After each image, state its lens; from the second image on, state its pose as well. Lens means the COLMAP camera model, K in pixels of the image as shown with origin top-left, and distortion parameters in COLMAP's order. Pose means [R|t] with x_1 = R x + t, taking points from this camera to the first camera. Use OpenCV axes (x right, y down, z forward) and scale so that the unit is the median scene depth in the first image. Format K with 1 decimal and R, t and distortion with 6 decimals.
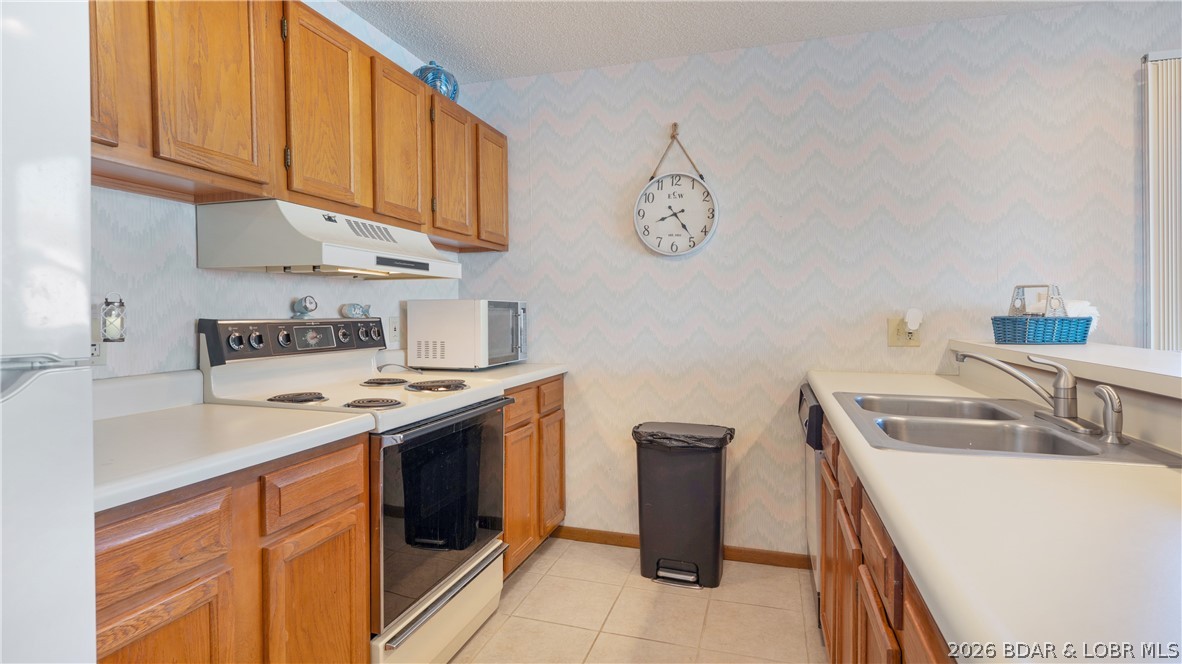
lens RADIAL K [[589.5, 0, 586.7], [0, 589.5, 321.7], [0, 0, 1]] dist [-0.000292, -0.000121]
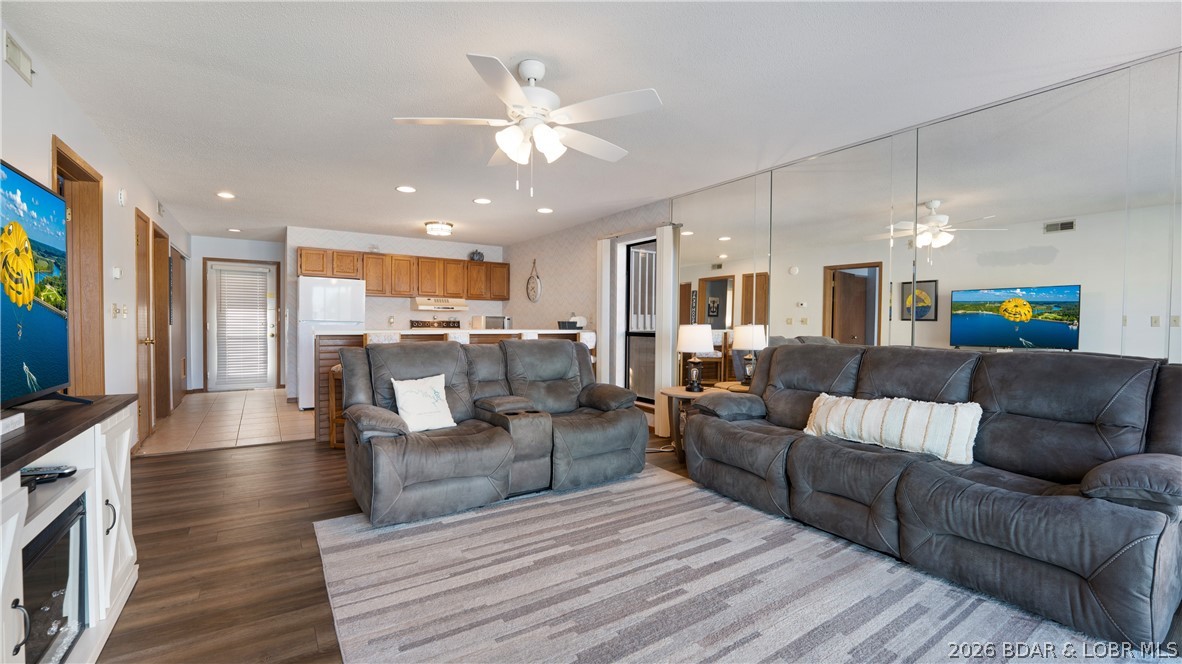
lens RADIAL K [[487.0, 0, 566.4], [0, 487.0, 331.7], [0, 0, 1]] dist [-0.005915, -0.000271]
pose [[0.754171, 0.024983, -0.656203, 2.401420], [-0.021758, 0.999678, 0.013053, 0.010921], [0.656317, 0.004434, 0.754472, -1.003320]]
